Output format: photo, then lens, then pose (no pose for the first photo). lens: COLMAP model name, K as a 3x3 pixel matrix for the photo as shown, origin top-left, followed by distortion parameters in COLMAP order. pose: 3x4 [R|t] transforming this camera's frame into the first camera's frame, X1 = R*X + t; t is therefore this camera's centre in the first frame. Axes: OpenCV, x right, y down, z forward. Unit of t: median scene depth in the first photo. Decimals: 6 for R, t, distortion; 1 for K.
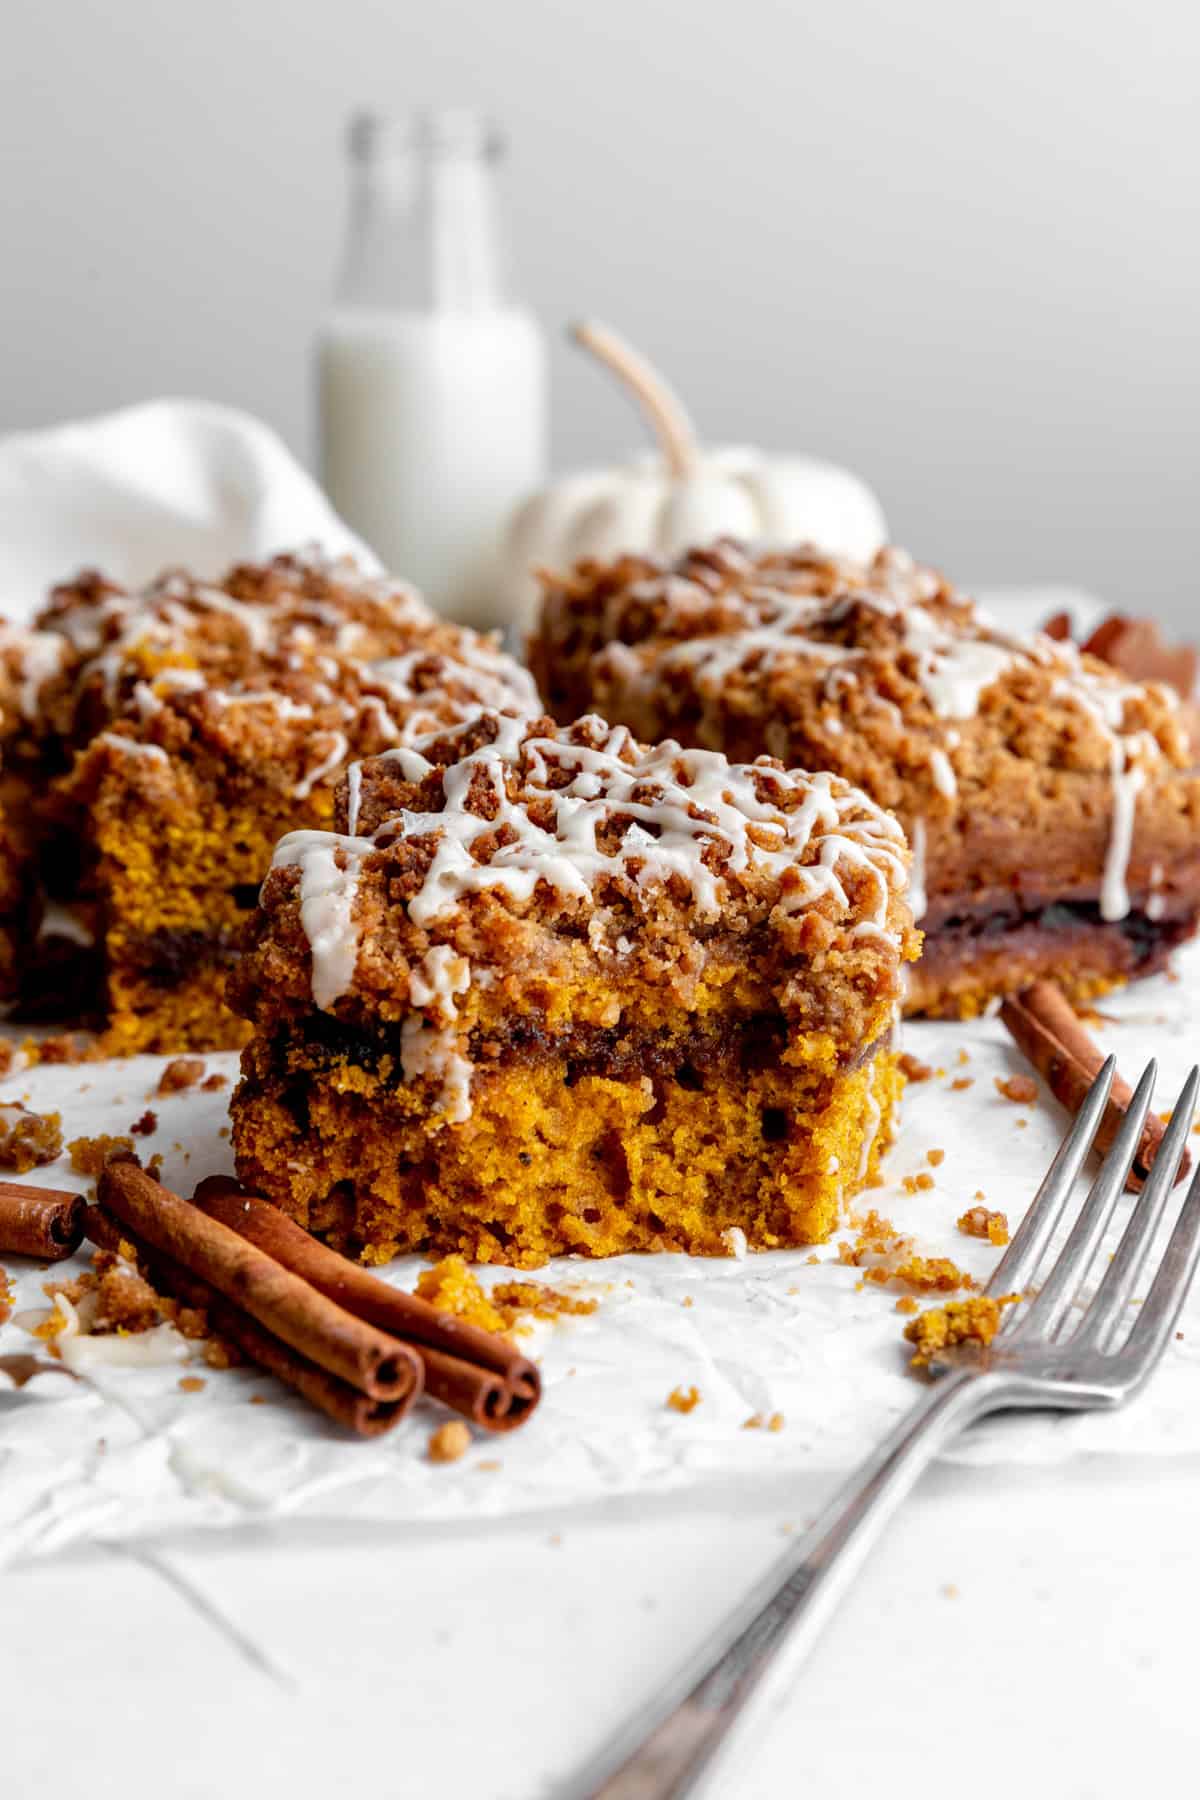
lens RADIAL K [[3338.4, 0, 600.0], [0, 3338.4, 900.0], [0, 0, 1]] dist [0.013585, -0.008549]
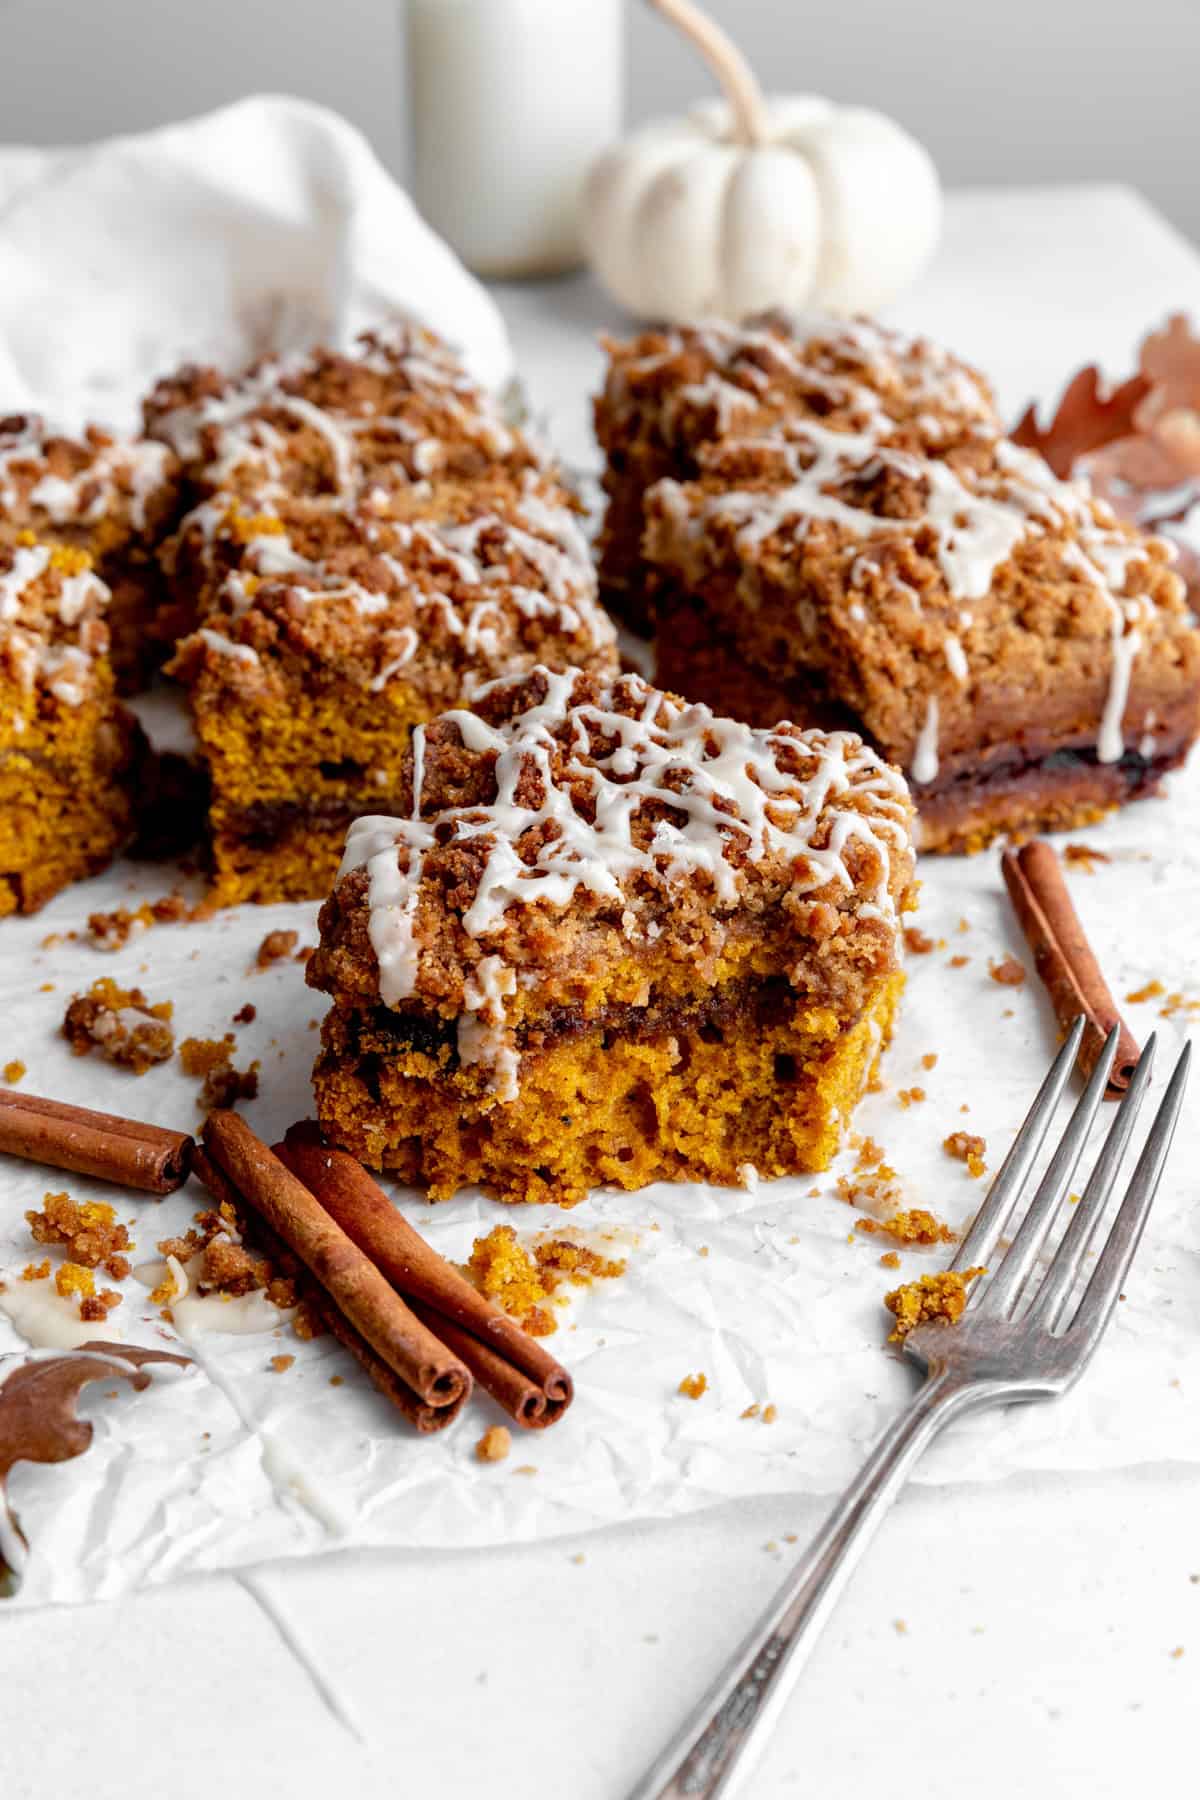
lens RADIAL K [[3065.5, 0, 600.0], [0, 3065.5, 900.0], [0, 0, 1]] dist [0.004158, 0.032467]
pose [[0.999276, 0.007935, -0.037215, 0.027674], [0.002207, 0.964285, 0.264859, -0.273181], [0.037988, -0.264749, 0.963569, -0.007245]]
